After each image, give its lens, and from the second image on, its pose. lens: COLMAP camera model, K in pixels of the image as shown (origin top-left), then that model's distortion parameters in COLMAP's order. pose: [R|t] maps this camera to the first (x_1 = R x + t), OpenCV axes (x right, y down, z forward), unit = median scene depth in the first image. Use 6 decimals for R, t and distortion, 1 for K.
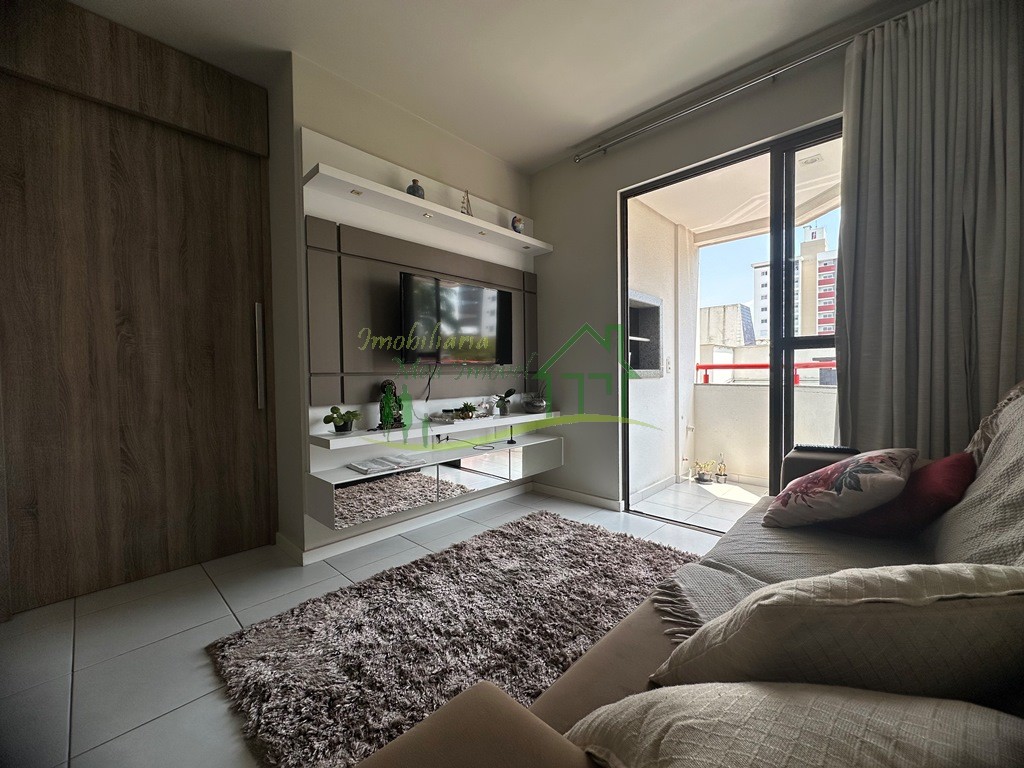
lens RADIAL K [[408.0, 0, 512.0], [0, 408.0, 384.0], [0, 0, 1]] dist [-0.001645, 0.000368]
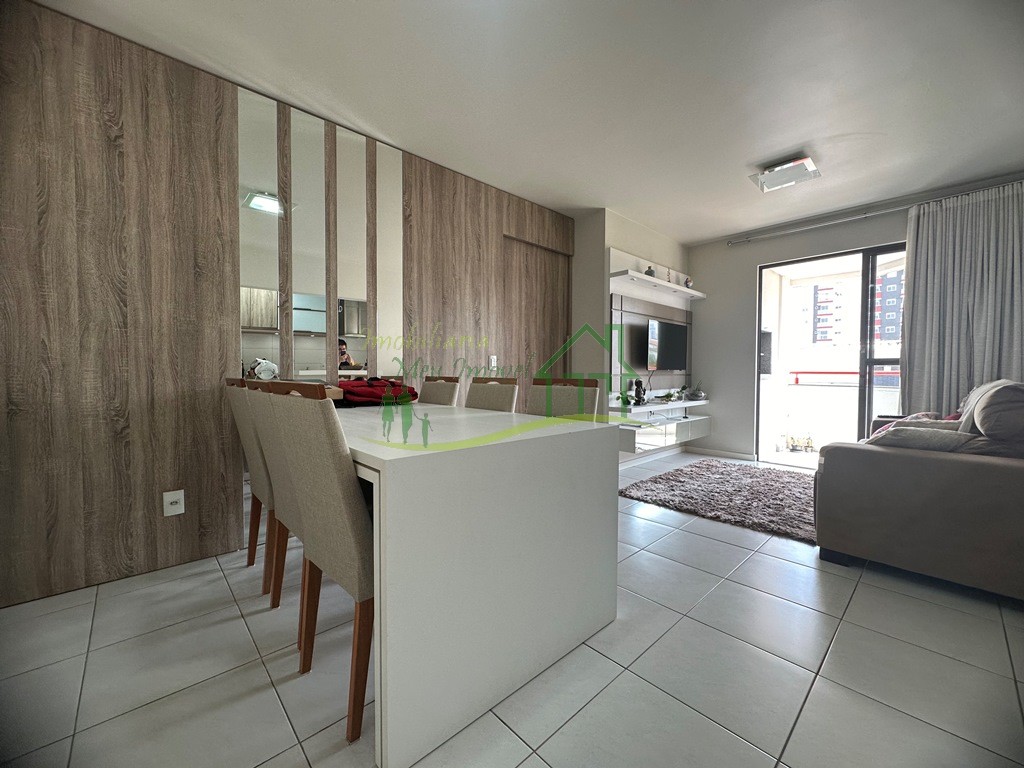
lens RADIAL K [[410.7, 0, 512.0], [0, 410.7, 384.0], [0, 0, 1]] dist [0.021935, -0.010543]
pose [[0.998568, 0.017021, -0.050719, -0.825896], [-0.016905, 0.999853, 0.002716, 0.021015], [0.050758, -0.001855, 0.998709, -0.928366]]
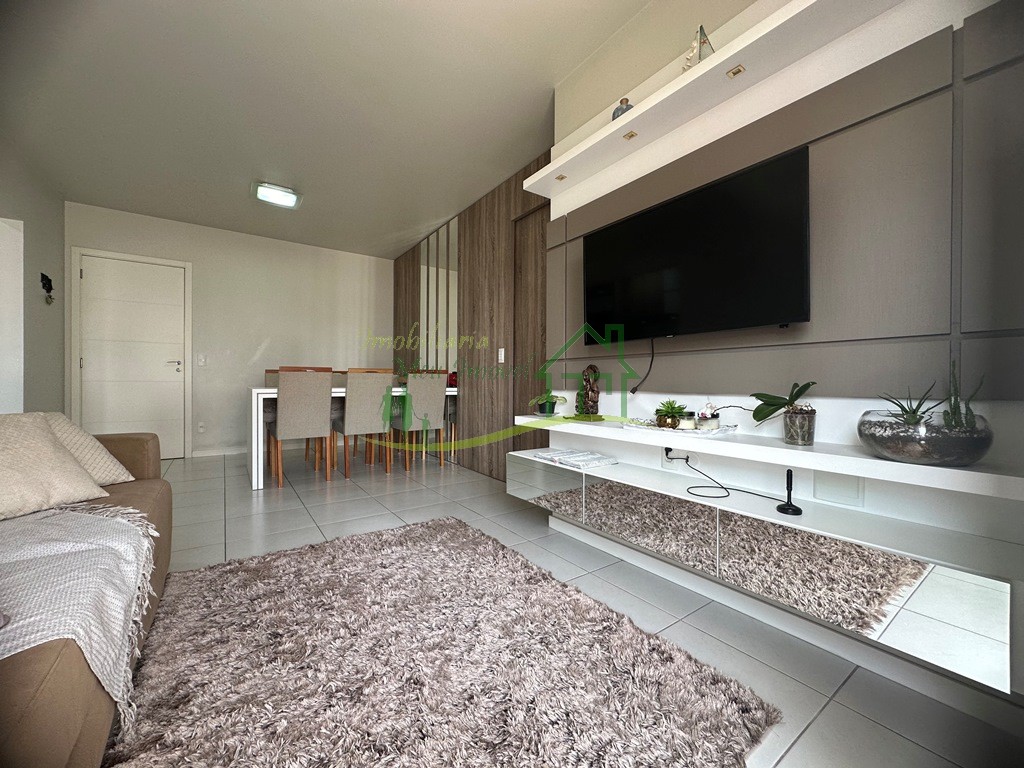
lens RADIAL K [[408.0, 0, 512.0], [0, 408.0, 384.0], [0, 0, 1]] dist [-0.001645, 0.000368]
pose [[-0.181103, 0.019057, -0.983280, 0.624137], [-0.026946, 0.999341, 0.024331, 0.013513], [0.983095, 0.030901, -0.180470, 1.056351]]
